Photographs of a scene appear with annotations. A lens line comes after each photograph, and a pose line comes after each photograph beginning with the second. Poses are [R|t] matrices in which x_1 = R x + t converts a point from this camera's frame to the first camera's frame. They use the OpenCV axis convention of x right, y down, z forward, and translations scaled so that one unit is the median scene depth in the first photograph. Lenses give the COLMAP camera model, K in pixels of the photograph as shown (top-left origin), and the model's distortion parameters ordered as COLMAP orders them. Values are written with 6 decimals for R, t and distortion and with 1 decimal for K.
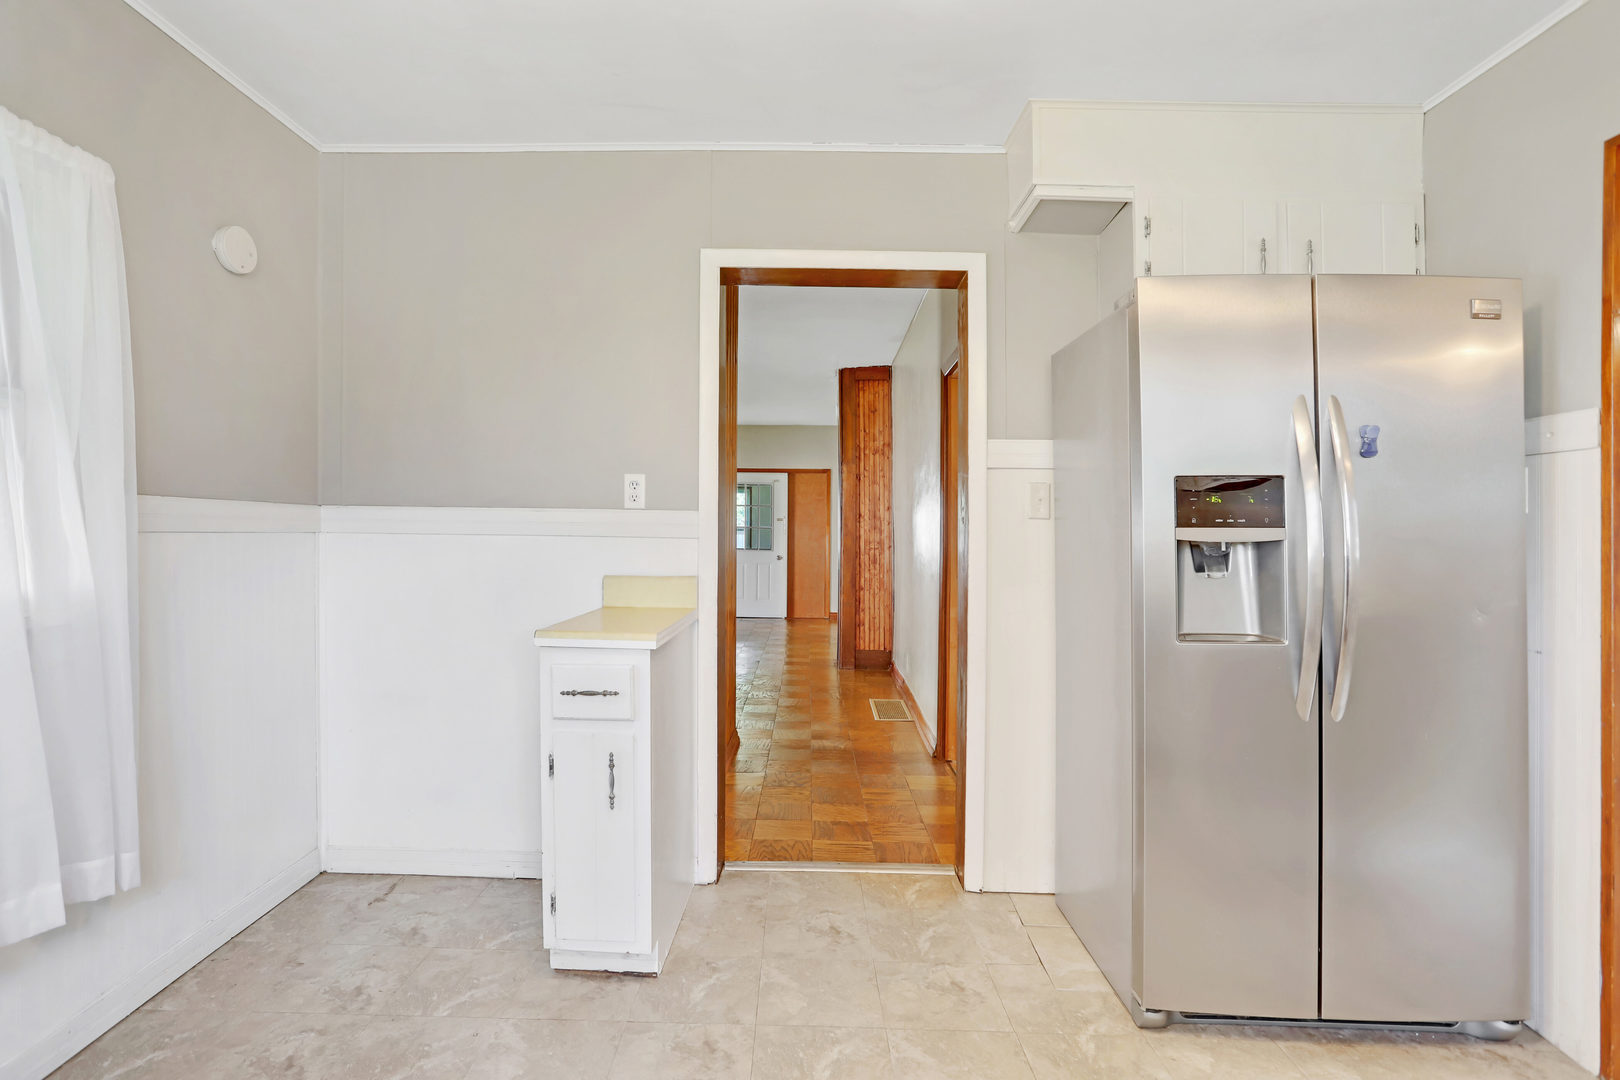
lens RADIAL K [[799.0, 0, 814.6], [0, 799.0, 546.0], [0, 0, 1]] dist [-0.018735, 0.011094]
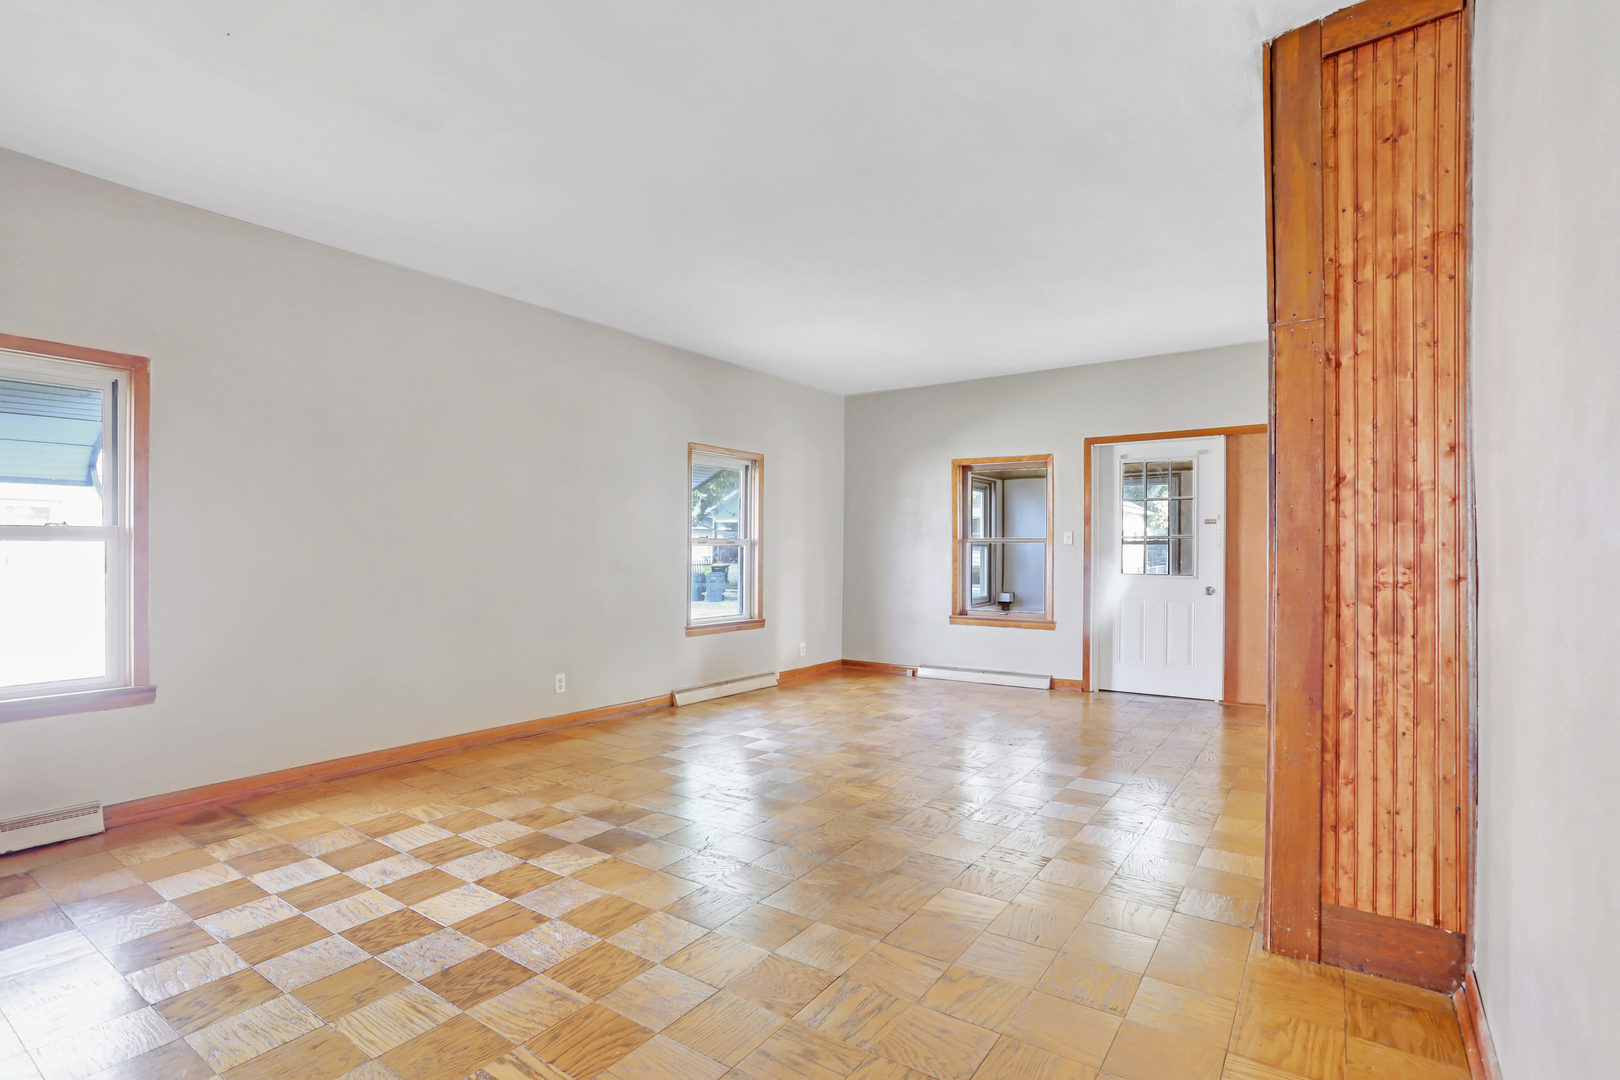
lens RADIAL K [[799.0, 0, 821.9], [0, 799.0, 557.7], [0, 0, 1]] dist [-0.018735, 0.011094]
pose [[0.830672, 0.002780, -0.556755, 0.061623], [-0.008285, 0.999939, -0.007368, -0.003362], [0.556700, 0.010733, 0.830644, 0.625228]]
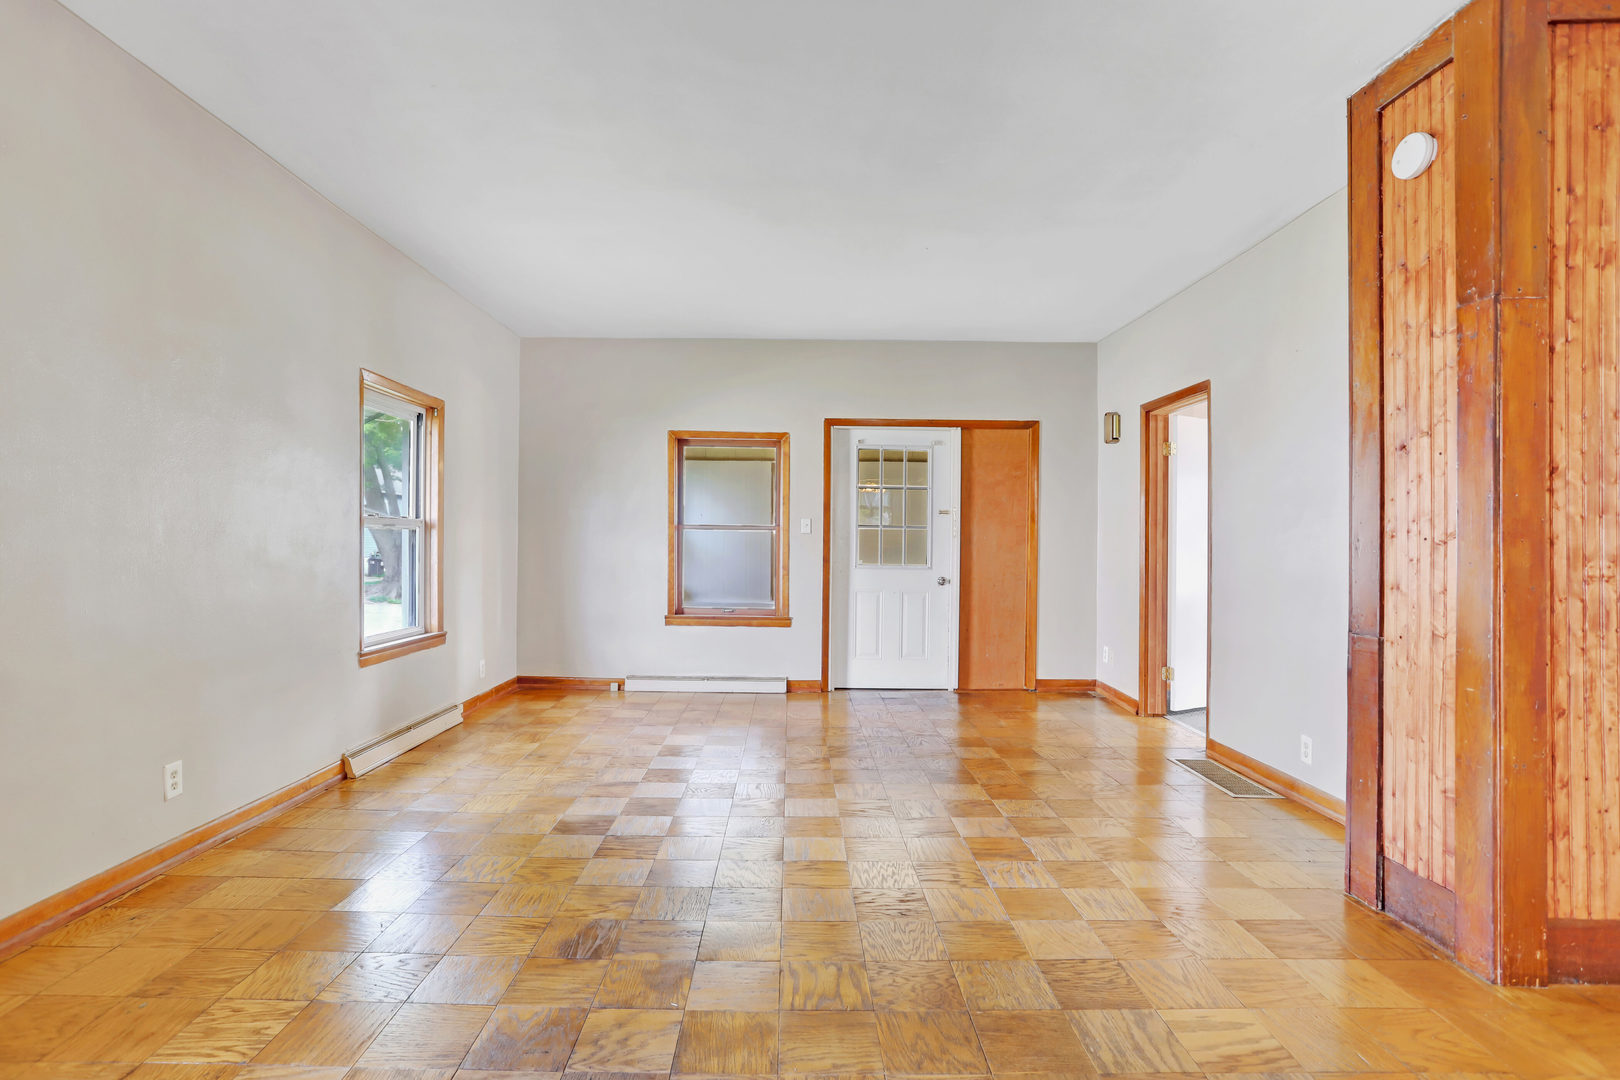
lens RADIAL K [[799.0, 0, 801.1], [0, 799.0, 538.1], [0, 0, 1]] dist [-0.018735, 0.011094]
pose [[0.999951, 0.007406, 0.006599, -0.229308], [-0.007261, 0.999737, -0.021761, -0.003675], [-0.006759, 0.021712, 0.999741, 0.702313]]
